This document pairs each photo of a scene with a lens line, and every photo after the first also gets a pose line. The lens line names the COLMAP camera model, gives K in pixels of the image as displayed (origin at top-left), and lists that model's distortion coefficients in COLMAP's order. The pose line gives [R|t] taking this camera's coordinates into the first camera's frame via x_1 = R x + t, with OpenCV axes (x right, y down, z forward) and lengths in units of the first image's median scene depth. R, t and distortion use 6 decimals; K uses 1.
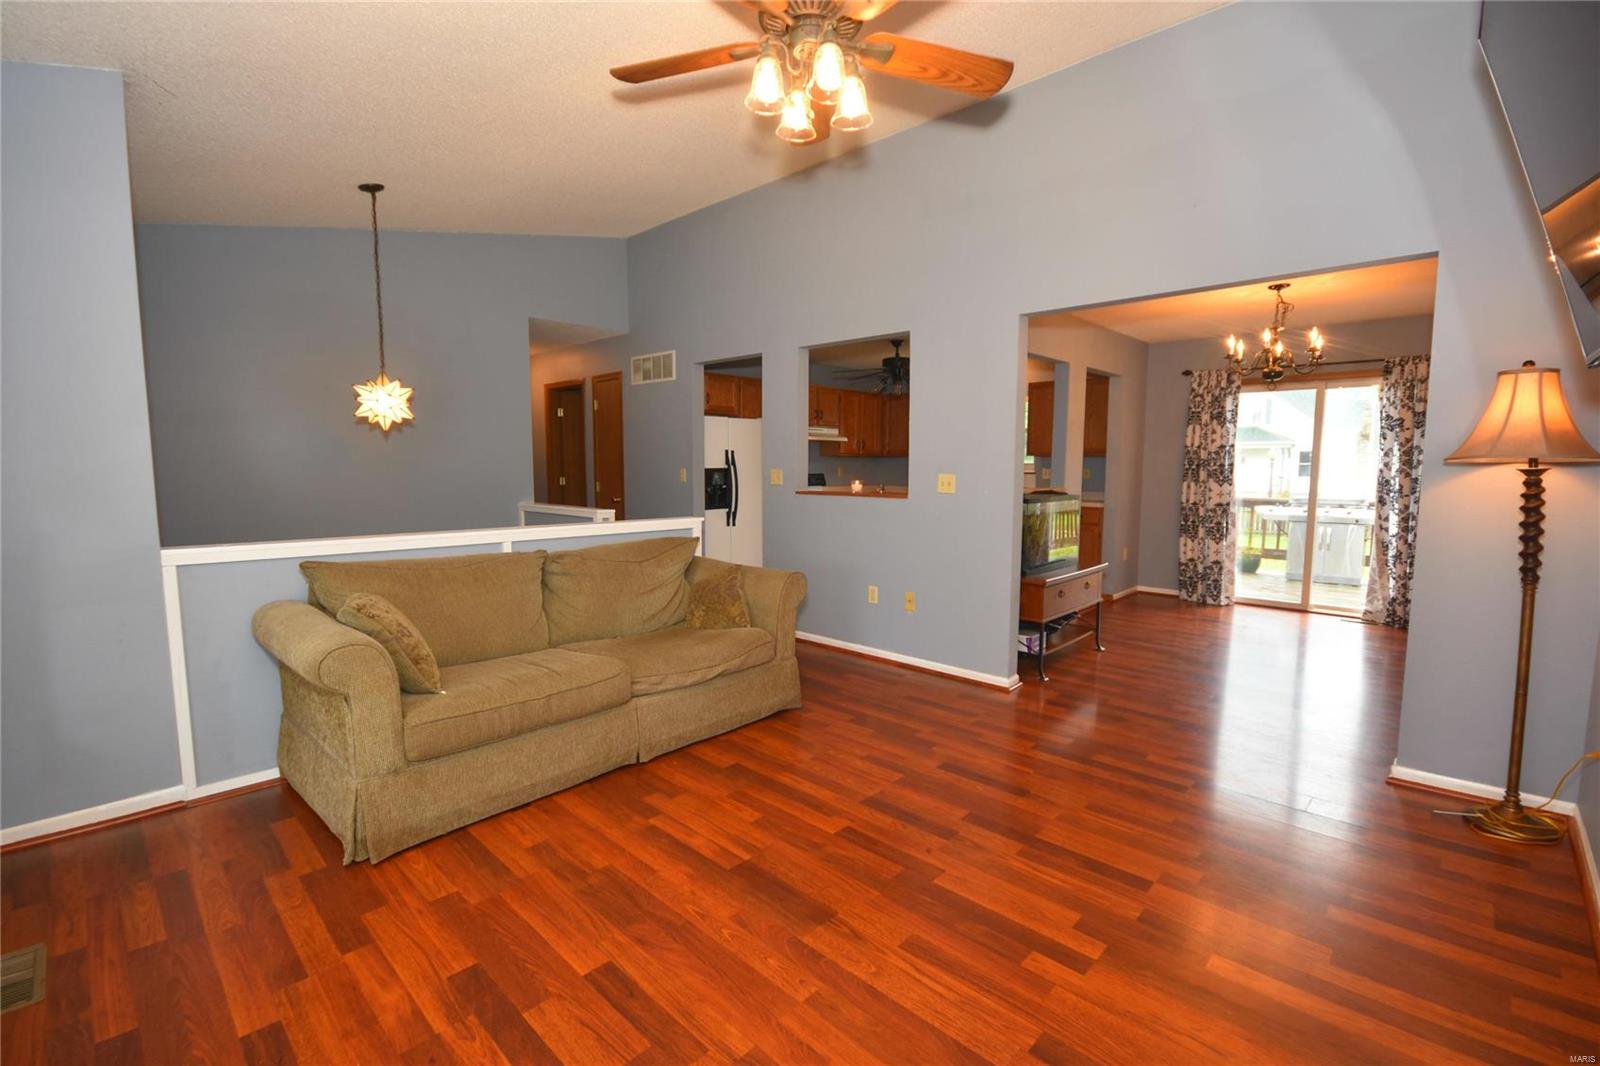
lens RADIAL K [[700.3, 0, 806.3], [0, 700.3, 532.0], [0, 0, 1]] dist [-0.000998, -0.000504]
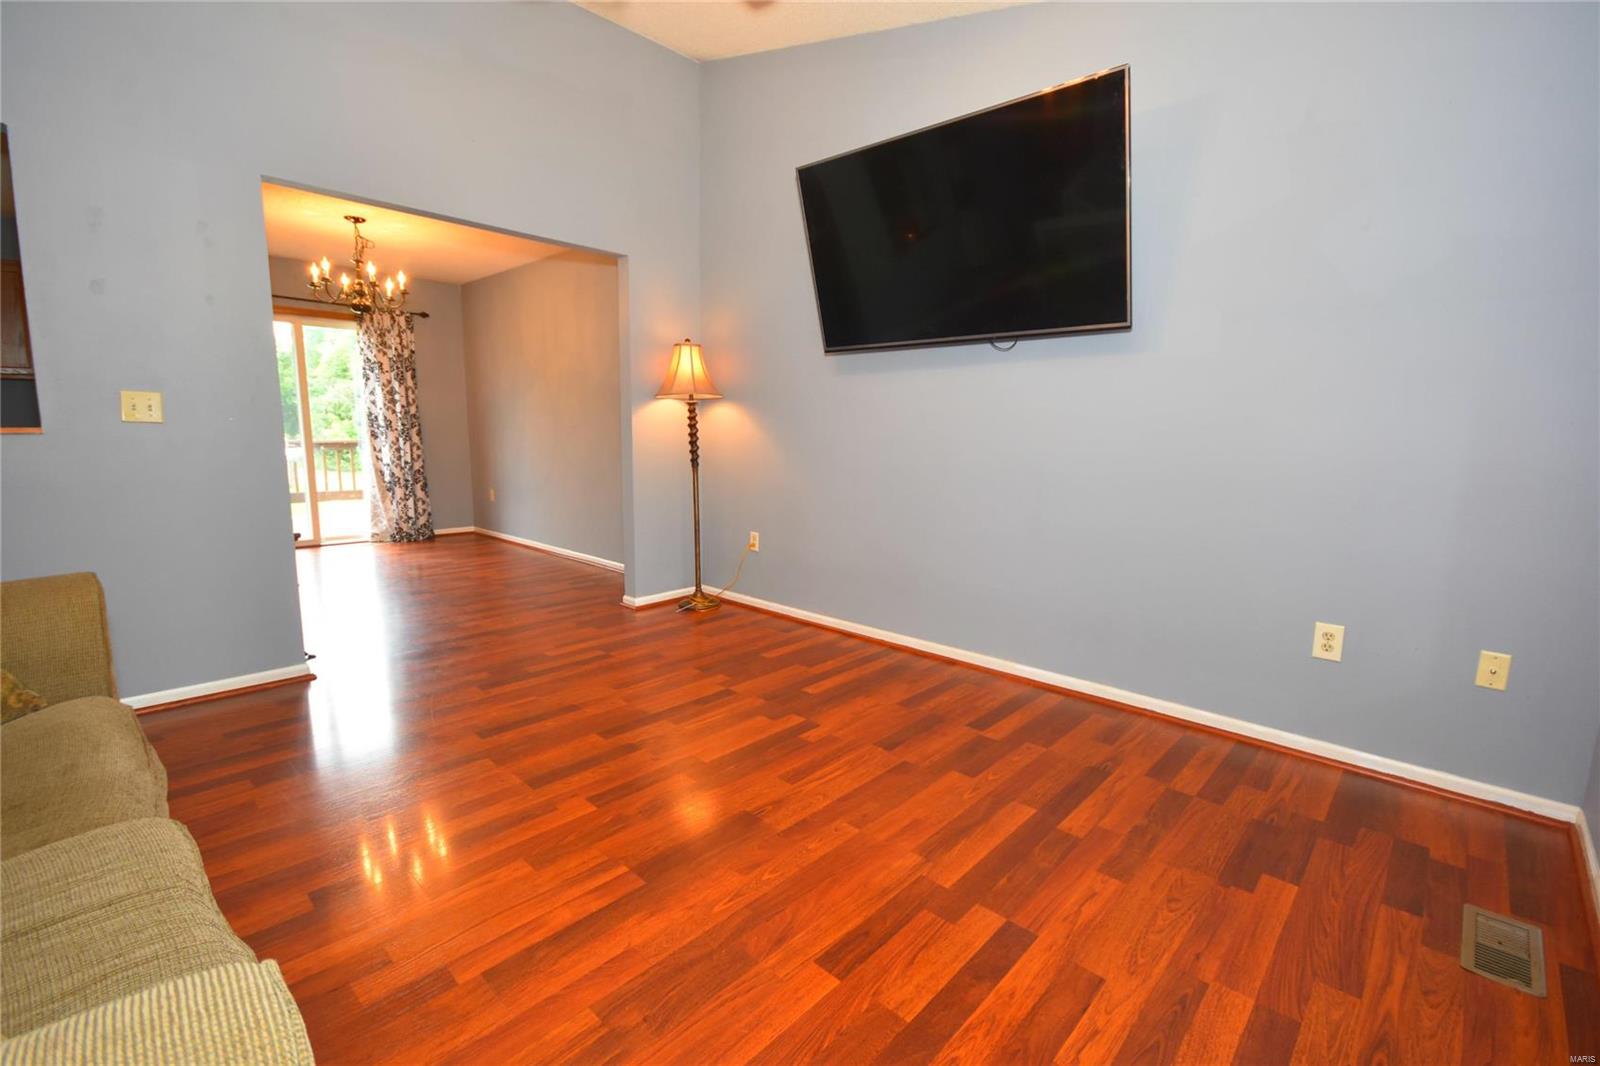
lens RADIAL K [[700.3, 0, 806.3], [0, 700.3, 532.0], [0, 0, 1]] dist [-0.000998, -0.000504]
pose [[-0.005785, -0.150485, 0.988595, -0.381727], [0.078541, 0.985490, 0.150472, -0.005427], [-0.996894, 0.078516, 0.006119, 0.359596]]
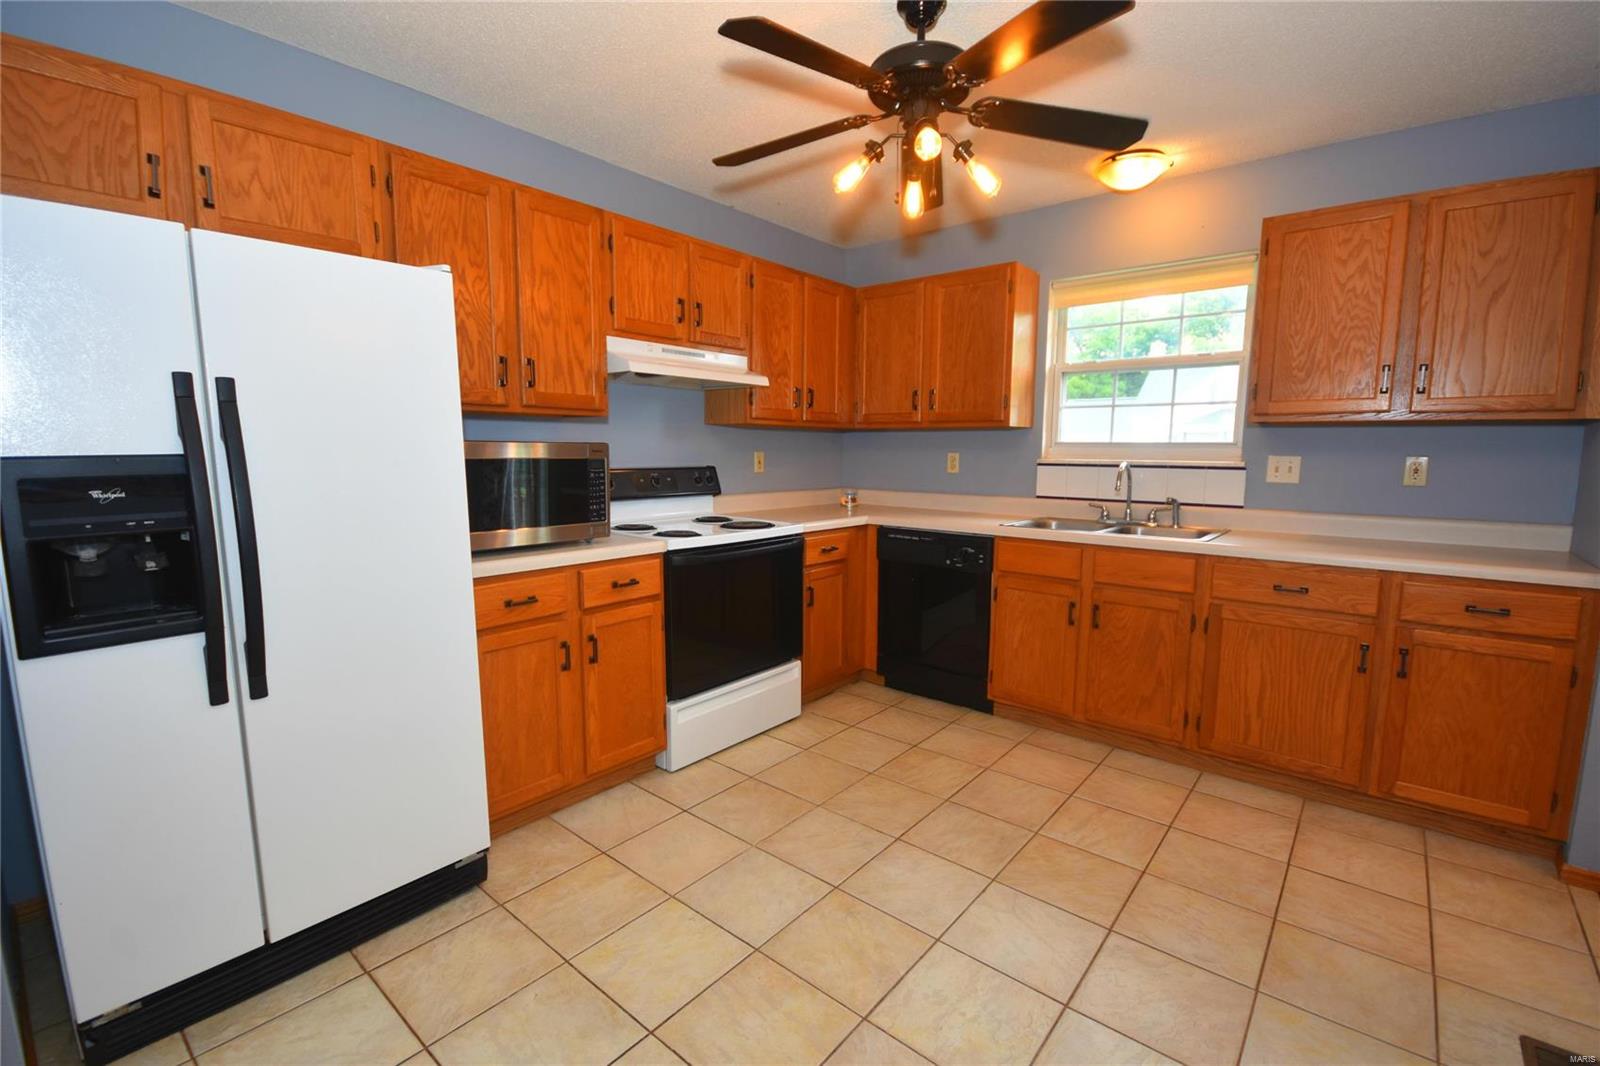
lens RADIAL K [[698.3, 0, 802.7], [0, 698.3, 535.7], [0, 0, 1]] dist [-0.013348, -0.000635]
pose [[0.998250, -0.006104, 0.058820, 0.091139], [0.004400, 0.999568, 0.029052, -0.093742], [-0.058972, -0.028742, 0.997846, 1.011451]]
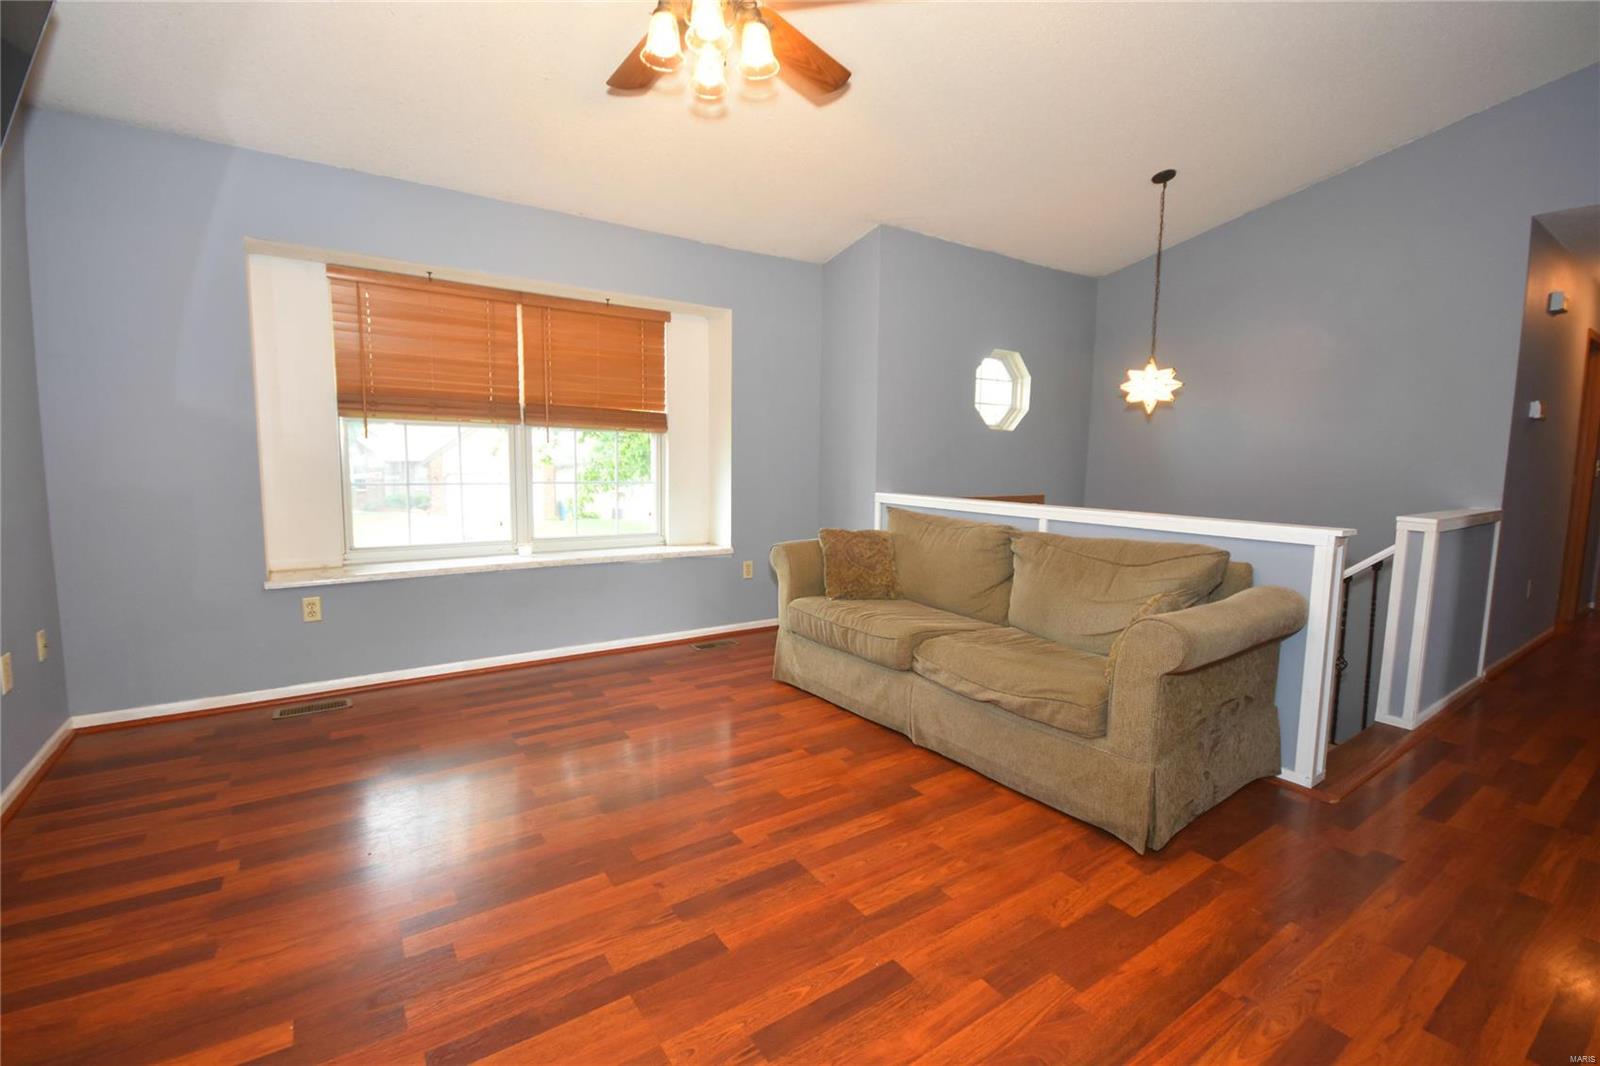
lens RADIAL K [[700.3, 0, 806.3], [0, 700.3, 532.0], [0, 0, 1]] dist [-0.000998, -0.000504]
pose [[-0.200787, 0.096838, -0.974837, 0.437637], [-0.105981, 0.987115, 0.119887, -0.036607], [0.973885, 0.127386, -0.187937, 0.612413]]
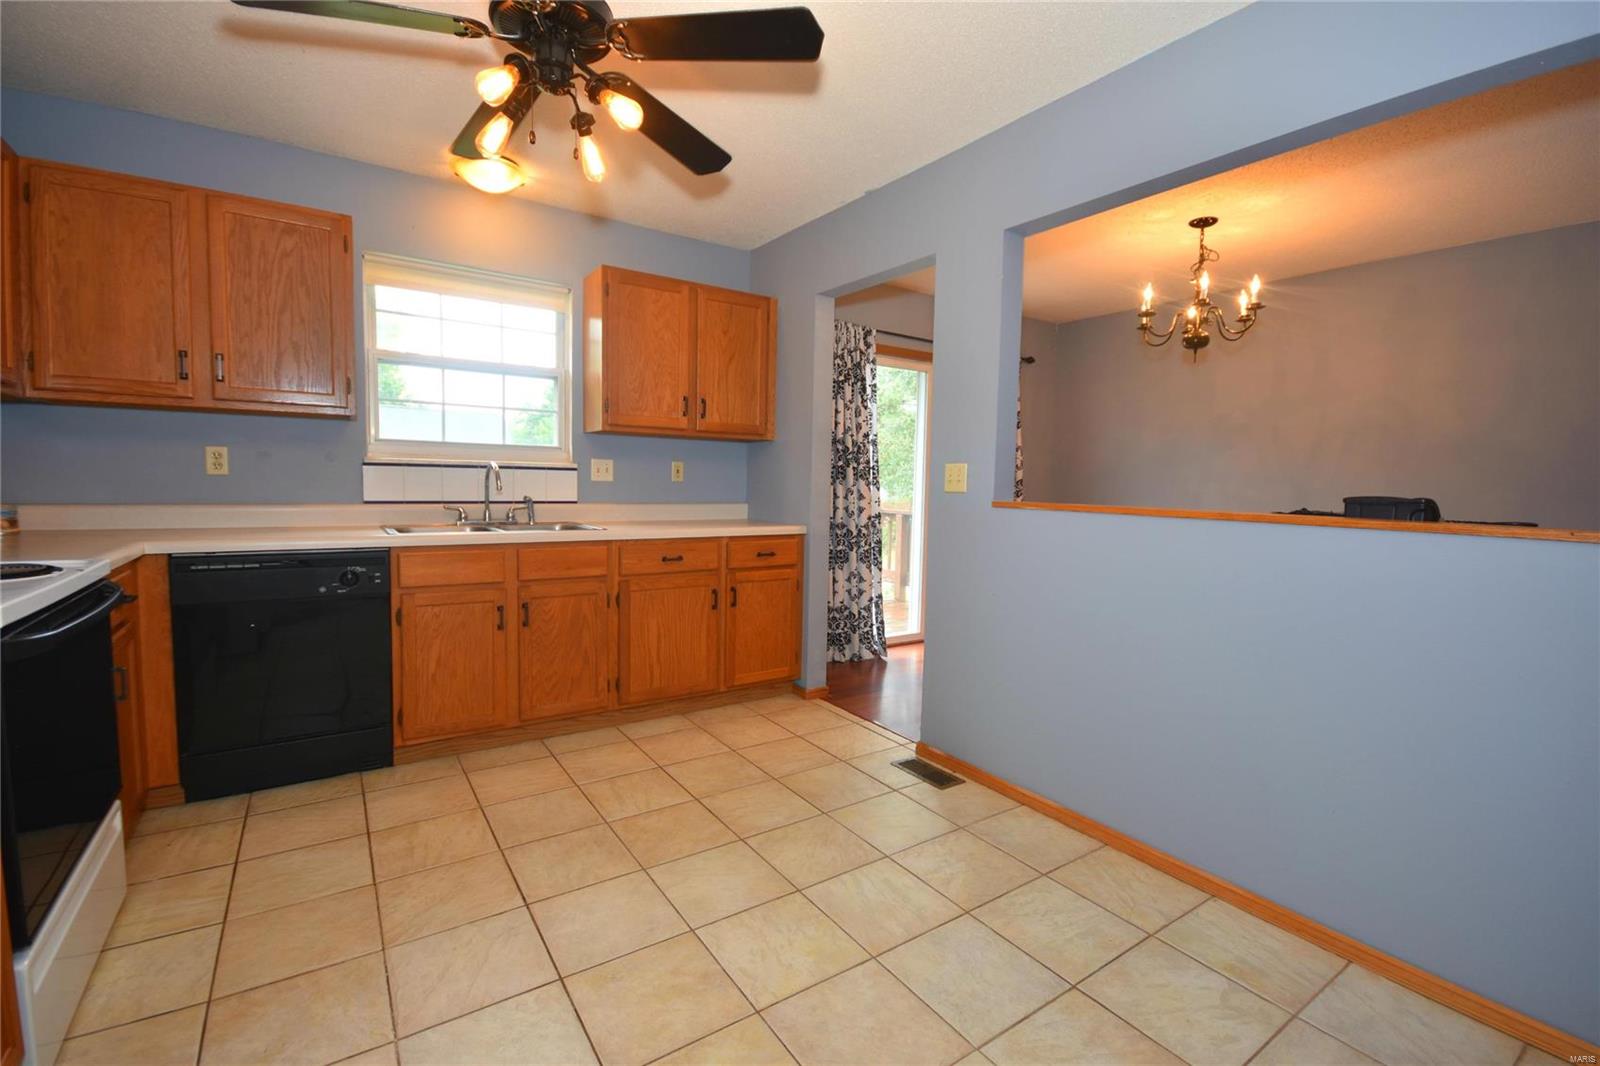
lens RADIAL K [[700.3, 0, 806.3], [0, 700.3, 532.0], [0, 0, 1]] dist [-0.000998, -0.000504]
pose [[0.207669, -0.074824, 0.975333, -0.153372], [0.071404, 0.995570, 0.061173, -0.096173], [-0.975590, 0.056939, 0.212092, 1.223313]]
